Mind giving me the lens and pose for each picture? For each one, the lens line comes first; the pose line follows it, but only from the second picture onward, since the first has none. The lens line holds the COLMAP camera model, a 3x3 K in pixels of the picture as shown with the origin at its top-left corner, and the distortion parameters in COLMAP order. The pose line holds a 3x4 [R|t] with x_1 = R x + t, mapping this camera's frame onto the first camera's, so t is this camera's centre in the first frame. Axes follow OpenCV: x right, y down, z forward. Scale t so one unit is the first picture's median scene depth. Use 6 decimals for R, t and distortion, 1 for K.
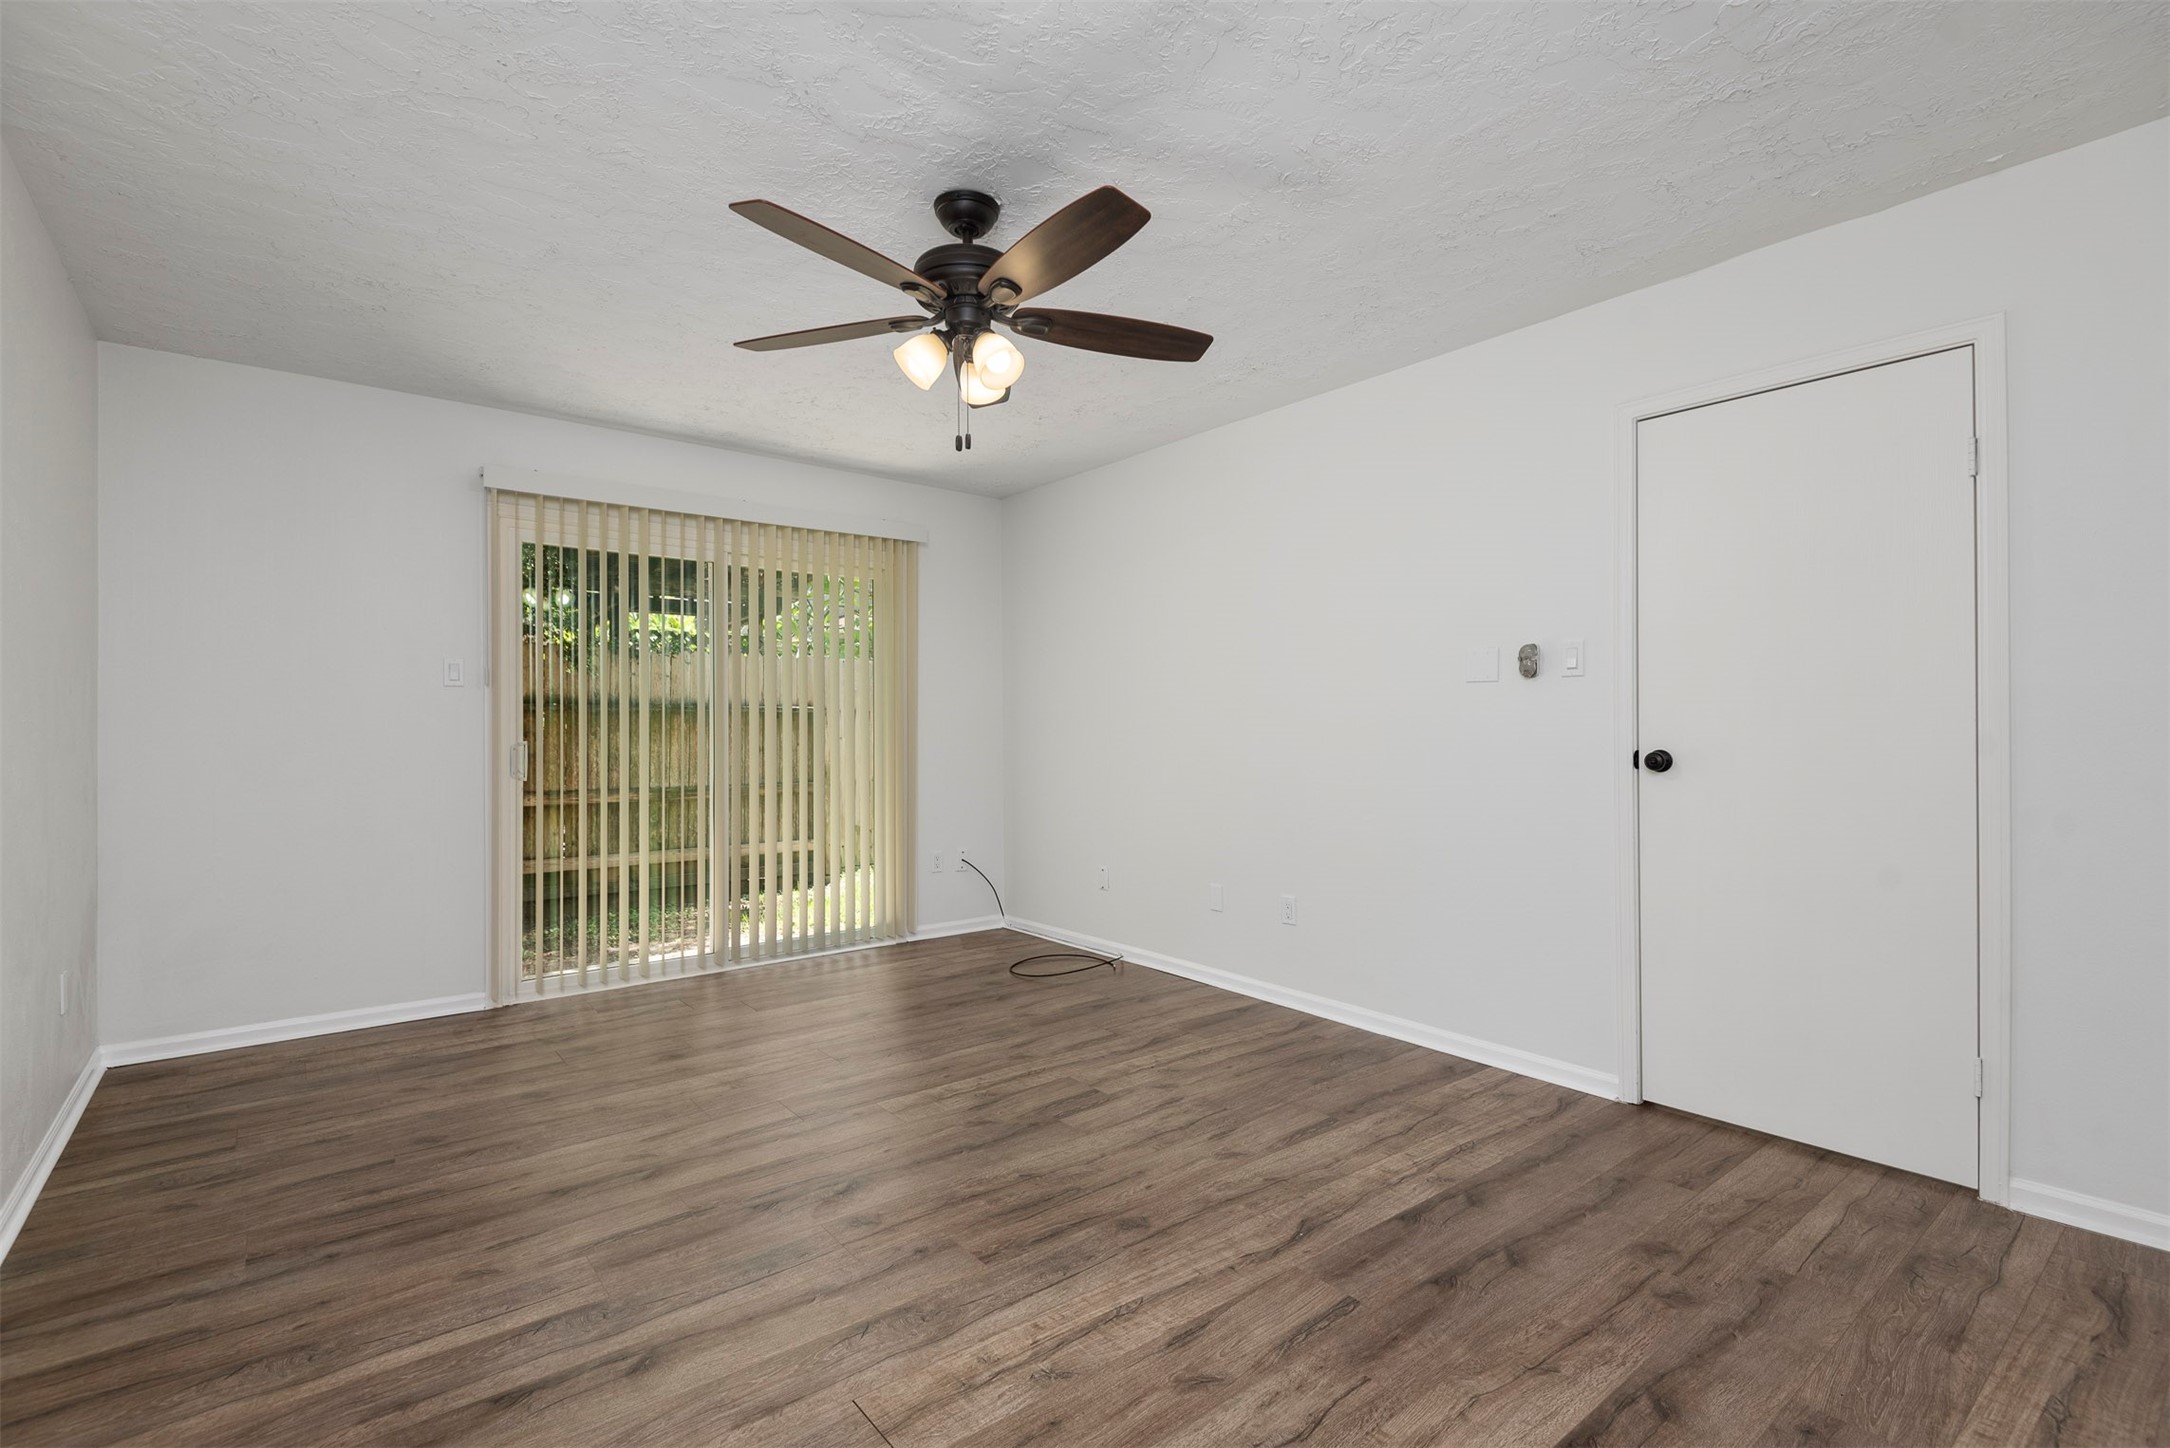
lens RADIAL K [[986.7, 0, 1079.3], [0, 986.7, 726.8], [0, 0, 1]] dist [0.023575, -0.015373]
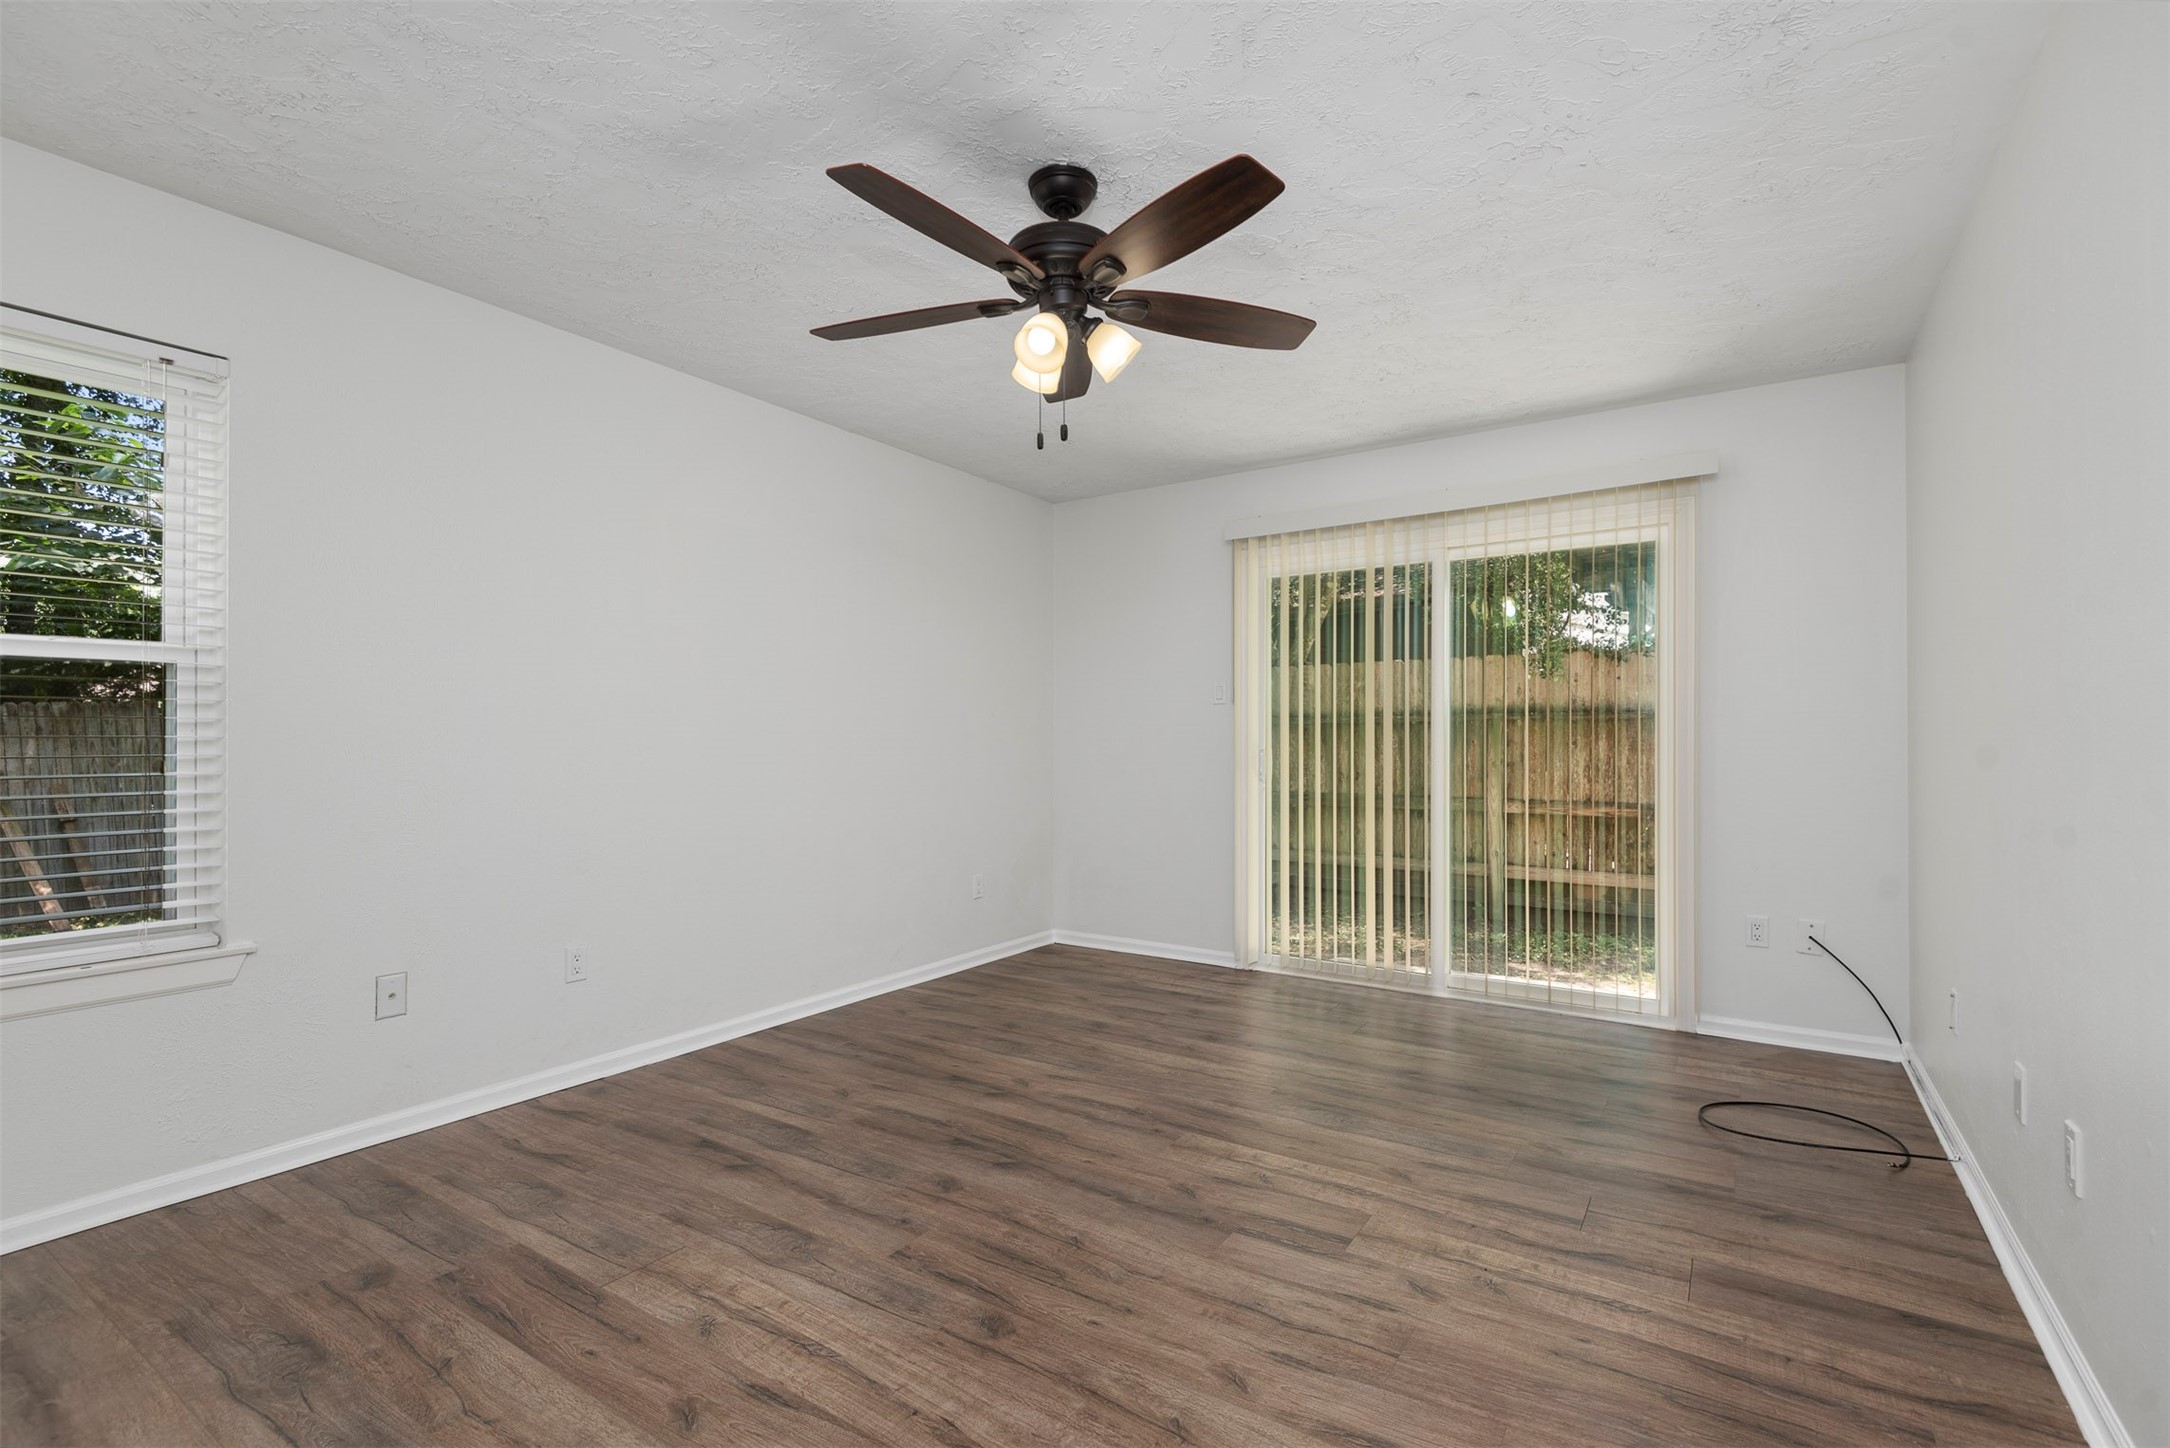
lens RADIAL K [[986.7, 0, 1079.7], [0, 986.7, 711.0], [0, 0, 1]] dist [0.023575, -0.015373]
pose [[0.311139, -0.020726, -0.950138, 0.695527], [-0.002287, 0.999743, -0.022557, -0.000372], [0.950362, 0.009192, 0.311012, 0.628336]]
